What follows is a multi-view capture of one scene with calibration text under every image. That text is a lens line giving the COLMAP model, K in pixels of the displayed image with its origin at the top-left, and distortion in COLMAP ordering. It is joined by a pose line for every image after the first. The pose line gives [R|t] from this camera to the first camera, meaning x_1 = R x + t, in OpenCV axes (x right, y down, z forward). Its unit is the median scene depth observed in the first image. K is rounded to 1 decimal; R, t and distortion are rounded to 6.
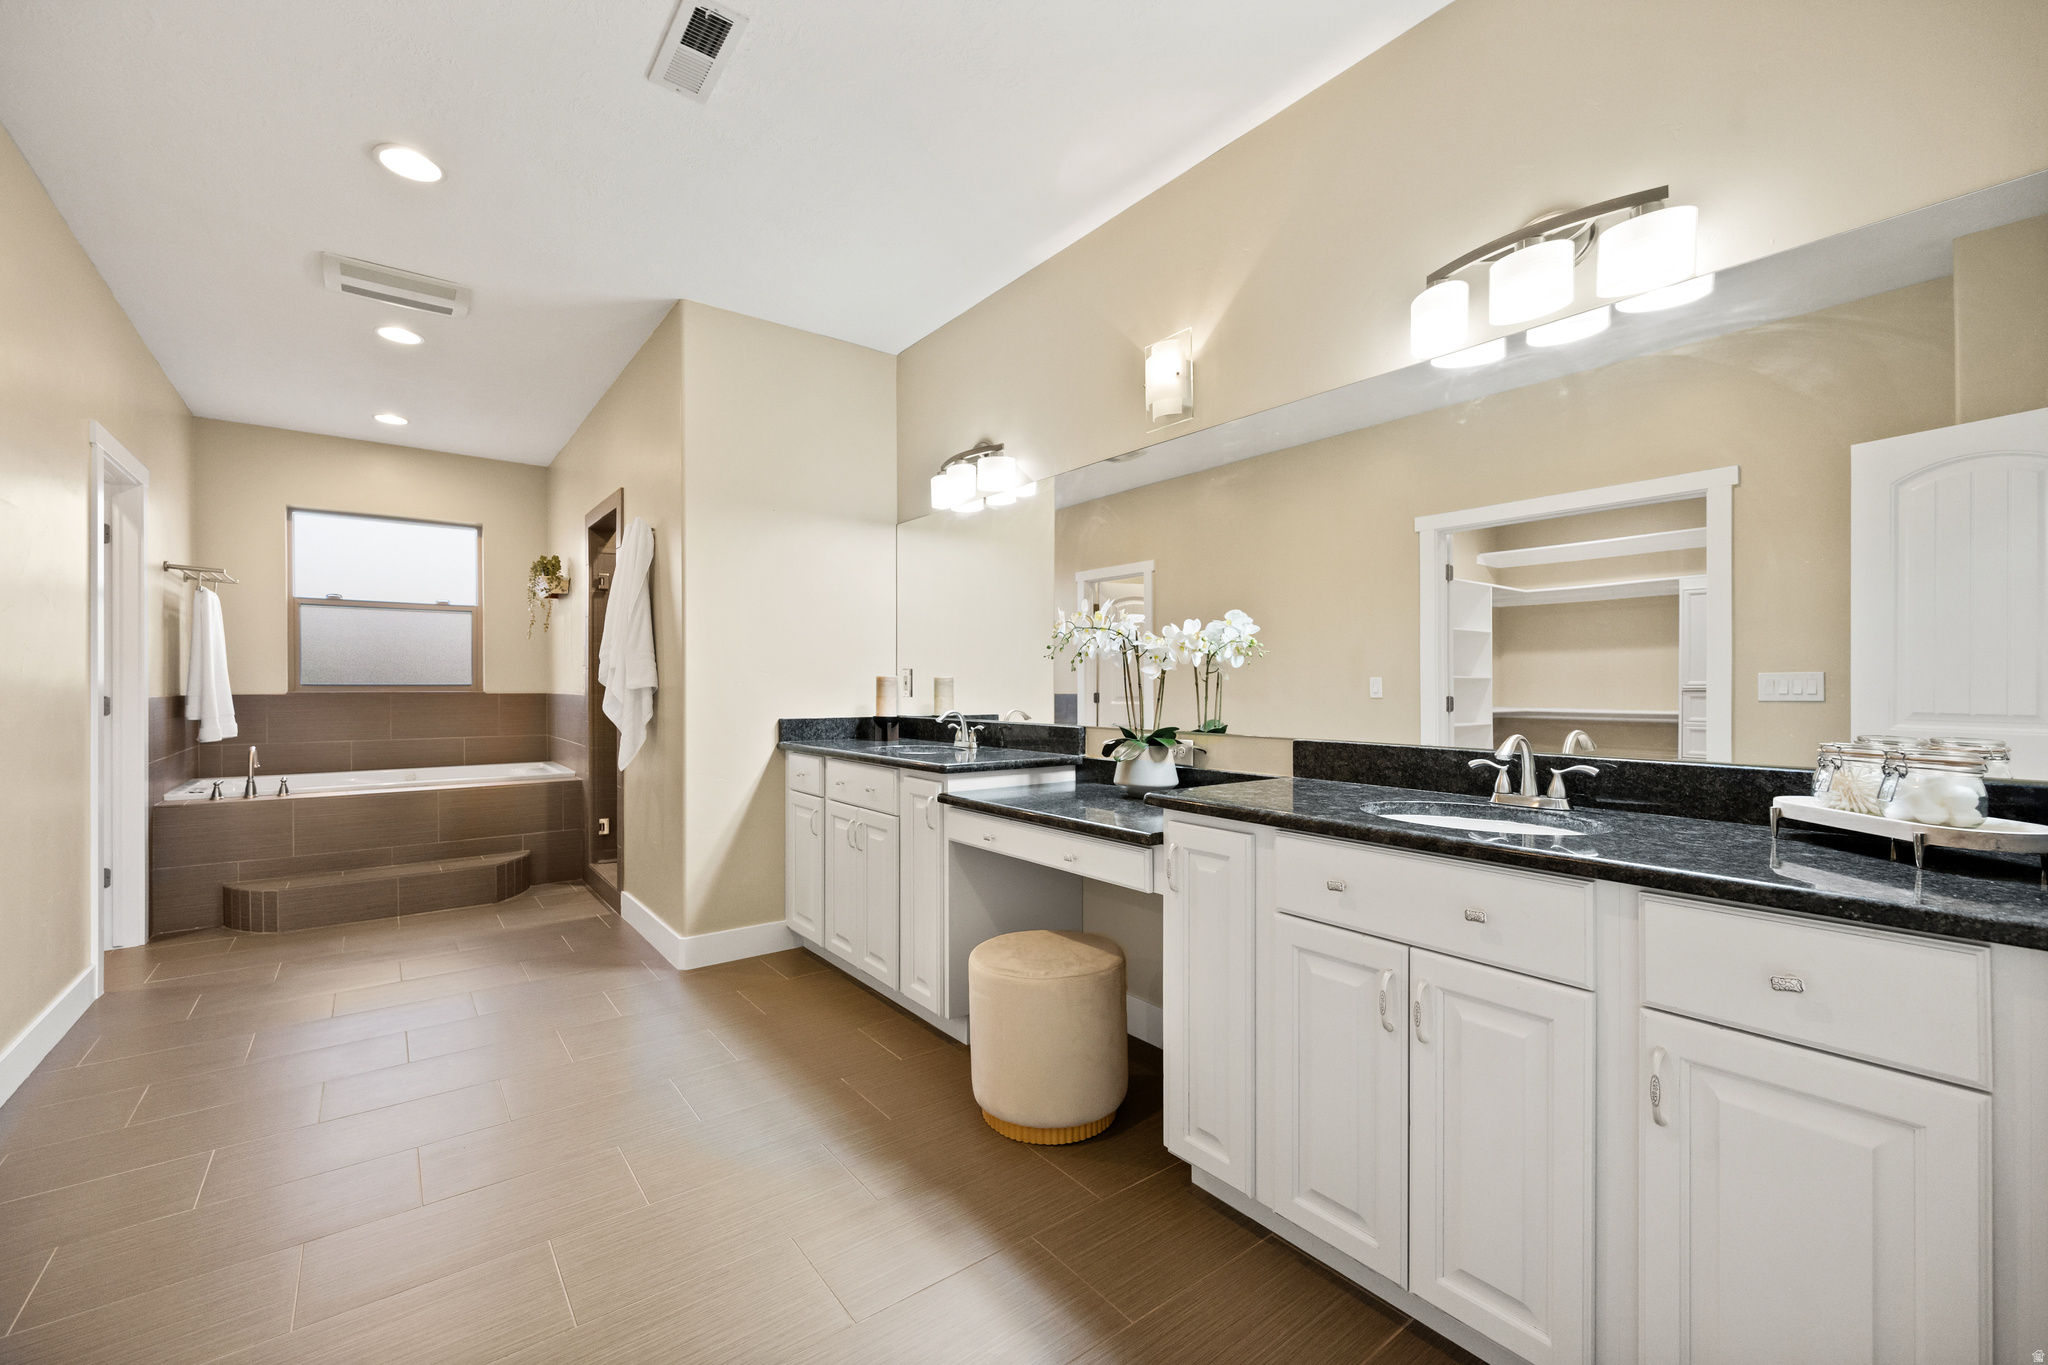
lens RADIAL K [[847.4, 0, 1029.0], [0, 847.4, 700.5], [0, 0, 1]] dist [-0.000247, -0.000155]
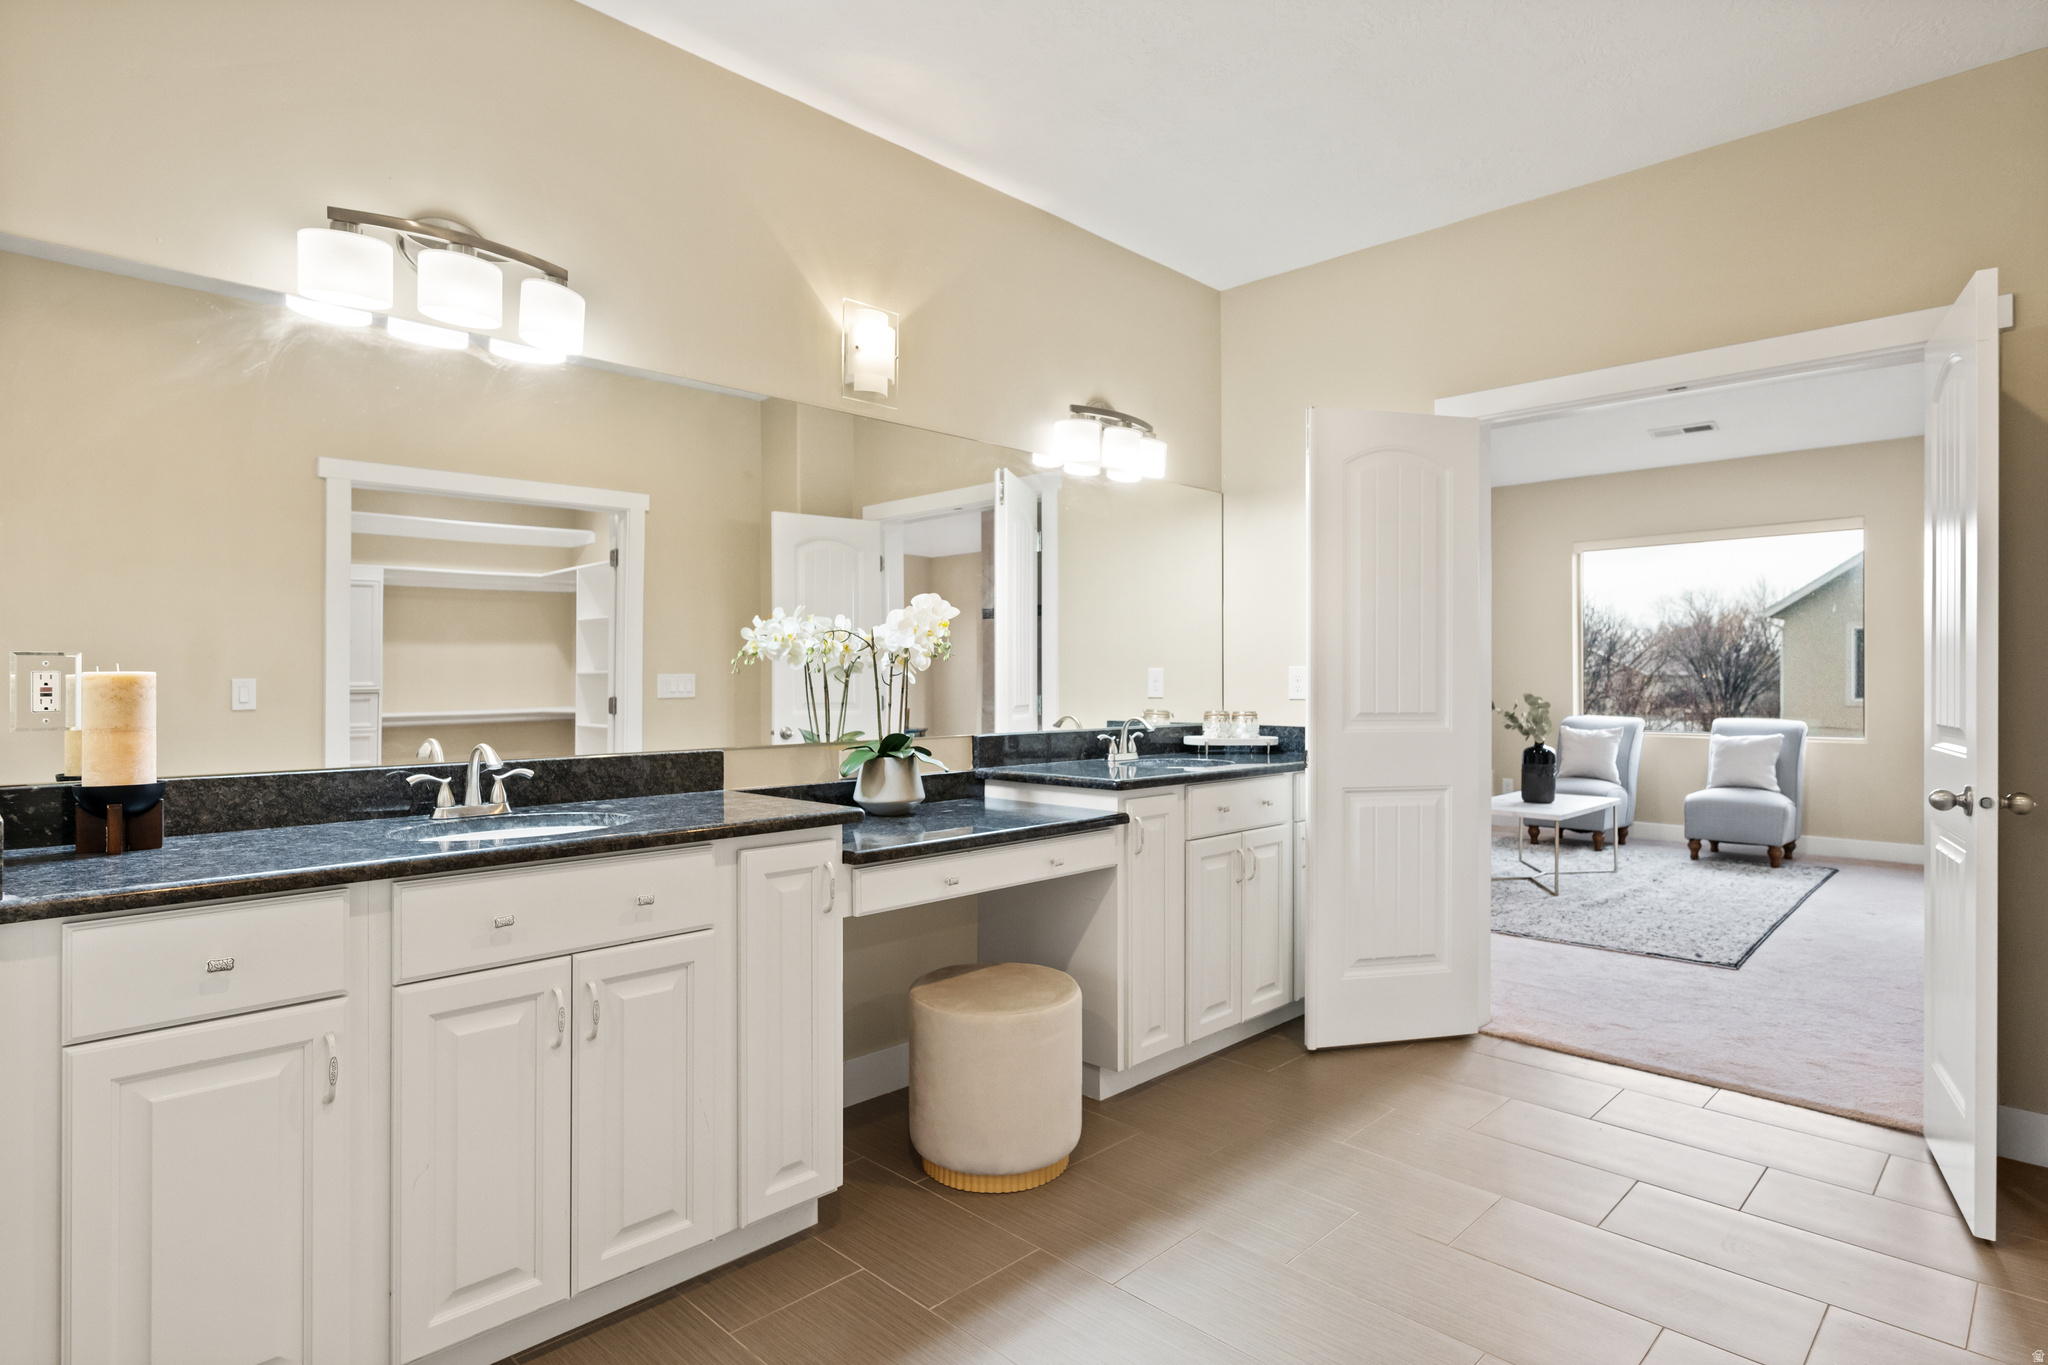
lens RADIAL K [[1065.3, 0, 1024.0], [0, 1065.3, 682.5], [0, 0, 1]] dist [-0.000860, -0.000050]
pose [[-0.122483, -0.009236, 0.992428, -0.454752], [0.016422, 0.999801, 0.011332, -0.016639], [-0.992335, 0.017686, -0.122307, 0.450568]]
